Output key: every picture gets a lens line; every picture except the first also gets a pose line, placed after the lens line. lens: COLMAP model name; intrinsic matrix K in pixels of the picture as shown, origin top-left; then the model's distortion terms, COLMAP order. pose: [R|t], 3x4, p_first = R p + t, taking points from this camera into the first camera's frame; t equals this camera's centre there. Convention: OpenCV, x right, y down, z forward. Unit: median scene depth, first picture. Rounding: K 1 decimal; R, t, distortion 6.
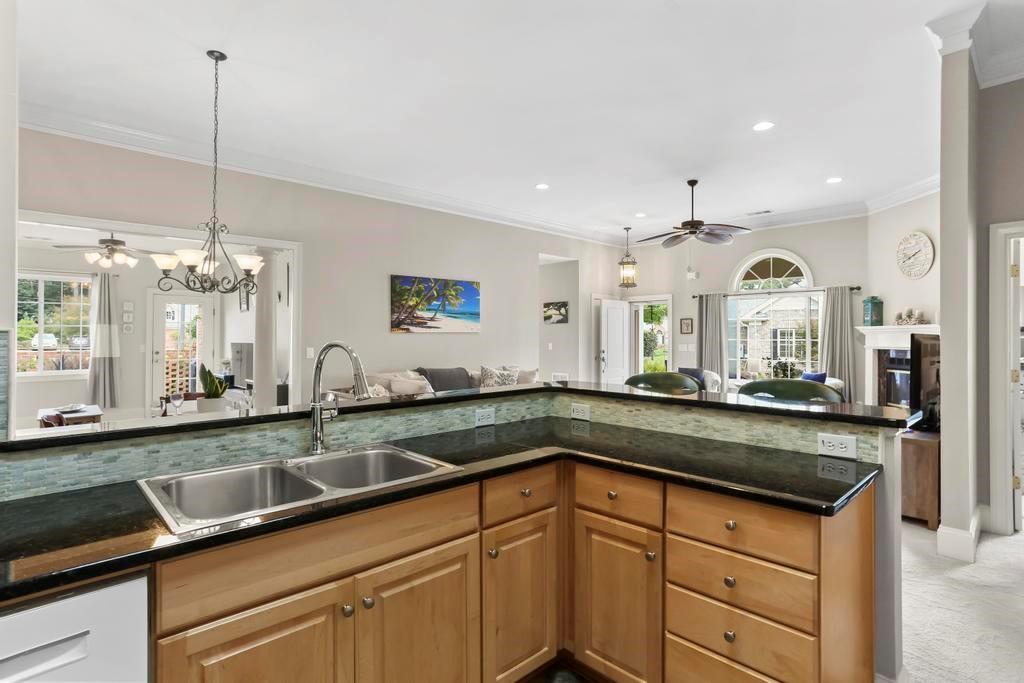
lens RADIAL K [[510.1, 0, 511.3], [0, 510.1, 334.9], [0, 0, 1]] dist [-0.051094, 0.035208]
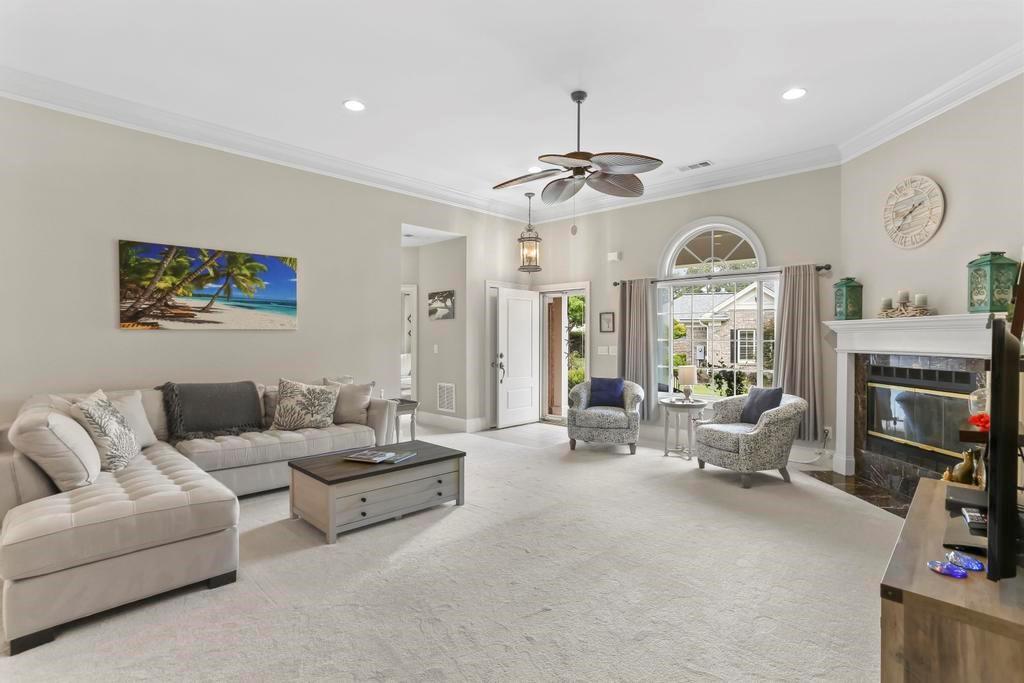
lens RADIAL K [[496.7, 0, 506.8], [0, 496.7, 341.2], [0, 0, 1]] dist [-0.073910, 0.048243]
pose [[0.999359, -0.001014, 0.035786, 0.212607], [0.000678, 0.999956, 0.009381, 0.004714], [-0.035794, -0.009351, 0.999315, 0.327900]]
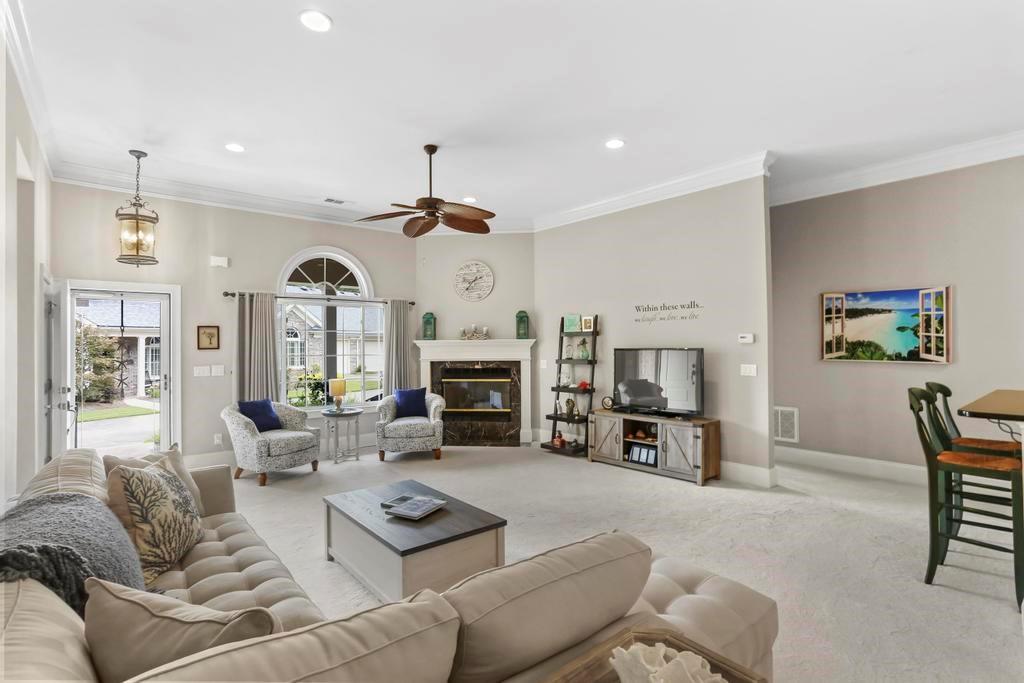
lens RADIAL K [[496.7, 0, 506.8], [0, 496.7, 341.2], [0, 0, 1]] dist [-0.073910, 0.048243]
pose [[0.073697, 0.001448, 0.997280, -0.313644], [0.005837, 0.999981, -0.001884, -0.012085], [-0.997264, 0.005960, 0.073687, 0.727279]]
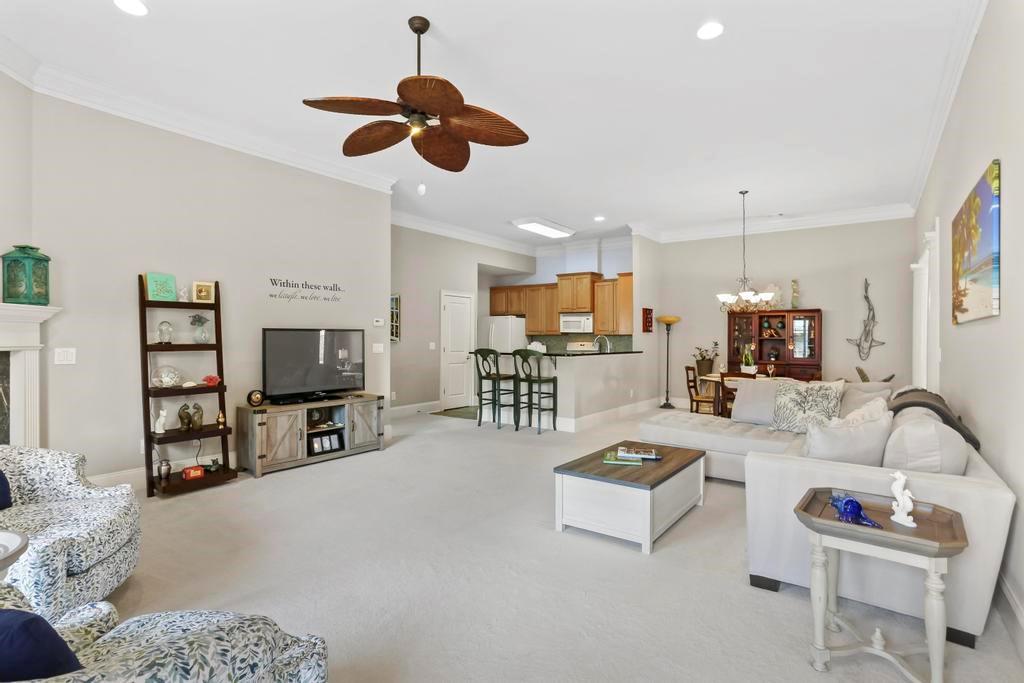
lens RADIAL K [[510.1, 0, 511.3], [0, 510.1, 334.9], [0, 0, 1]] dist [-0.051094, 0.035208]
pose [[-0.986738, -0.006954, -0.162174, 0.297716], [-0.005862, 0.999957, -0.007217, 0.010937], [0.162217, -0.006171, -0.986736, 1.319398]]
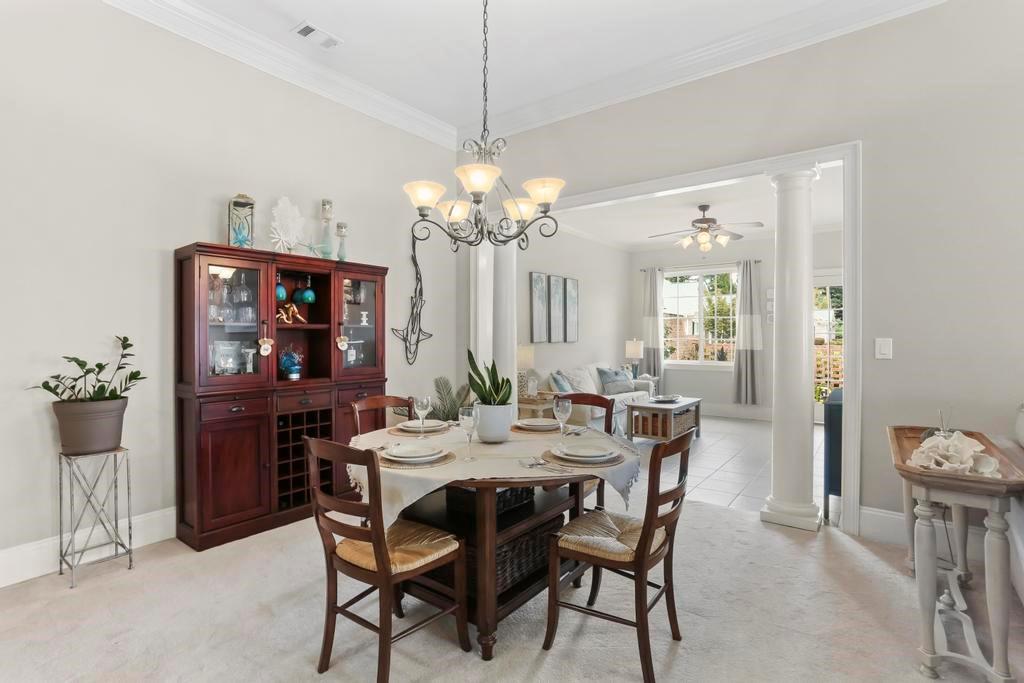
lens RADIAL K [[496.7, 0, 506.8], [0, 496.7, 341.2], [0, 0, 1]] dist [-0.073910, 0.048243]
pose [[0.154598, 0.012201, -0.987902, 0.025686], [0.002934, 0.999914, 0.012808, 0.015572], [0.987973, -0.004879, 0.154549, 0.429631]]
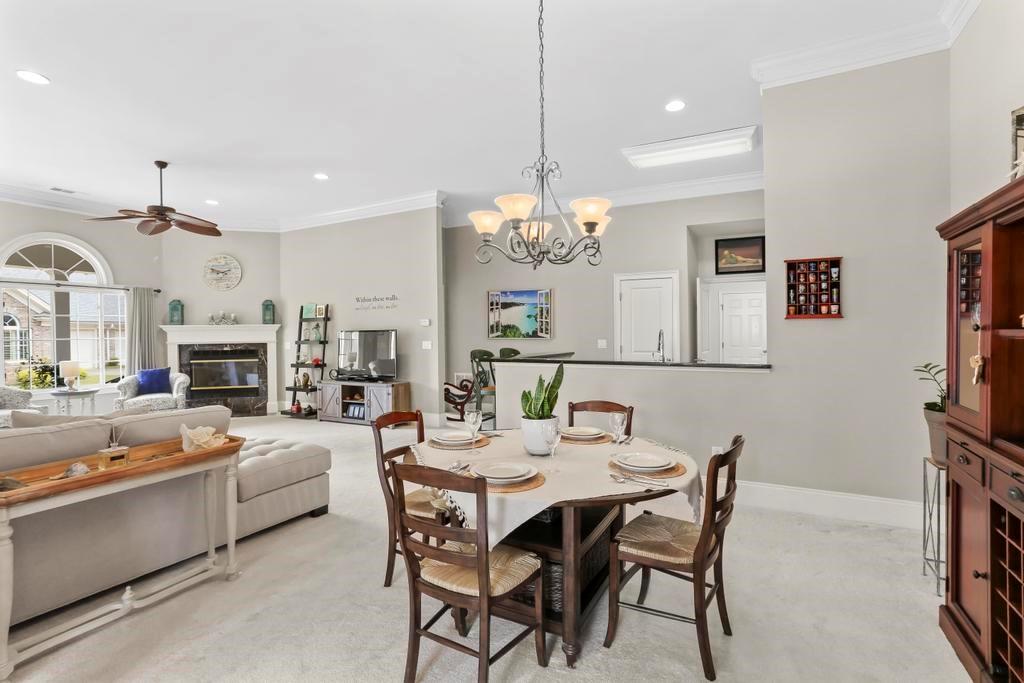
lens RADIAL K [[510.1, 0, 511.3], [0, 510.1, 334.9], [0, 0, 1]] dist [-0.051094, 0.035208]
pose [[-0.300486, -0.005208, 0.953772, -0.603780], [0.008532, 0.999930, 0.008148, 0.002332], [-0.953748, 0.010586, -0.300421, 0.585671]]
